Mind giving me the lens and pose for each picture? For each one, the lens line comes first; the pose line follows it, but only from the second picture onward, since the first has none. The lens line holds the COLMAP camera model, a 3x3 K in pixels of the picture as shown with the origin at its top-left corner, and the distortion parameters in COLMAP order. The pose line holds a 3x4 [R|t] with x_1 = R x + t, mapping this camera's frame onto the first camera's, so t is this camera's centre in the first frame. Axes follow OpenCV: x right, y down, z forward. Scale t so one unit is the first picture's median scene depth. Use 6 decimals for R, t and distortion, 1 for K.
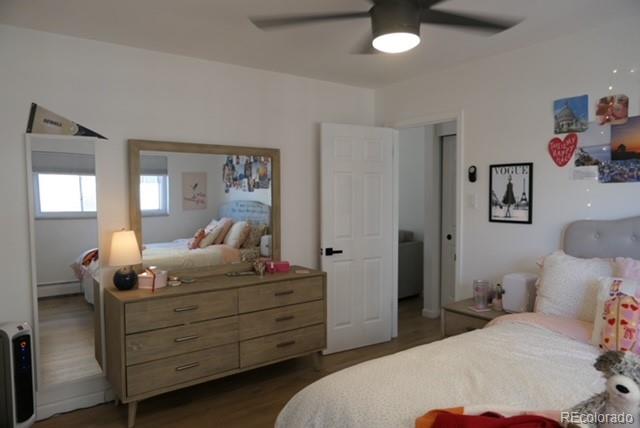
lens RADIAL K [[445.5, 0, 319.5], [0, 445.5, 216.2], [0, 0, 1]] dist [-0.004925, -0.001813]
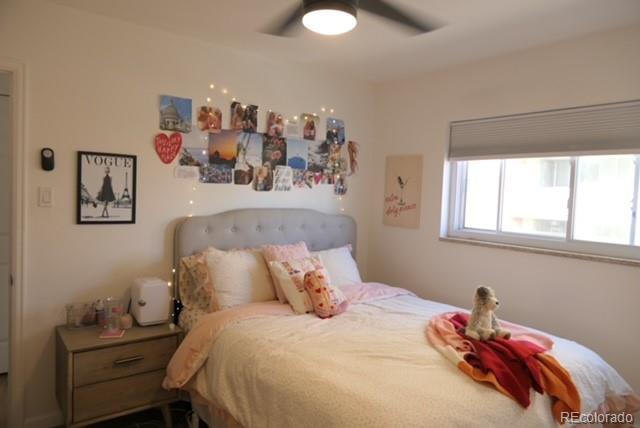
lens RADIAL K [[445.5, 0, 323.0], [0, 445.5, 213.7], [0, 0, 1]] dist [-0.004925, -0.001813]
pose [[-0.036228, -0.039756, 0.998552, -0.446685], [0.013784, 0.999093, 0.040277, -0.034342], [-0.999248, 0.015223, -0.035648, 0.664336]]
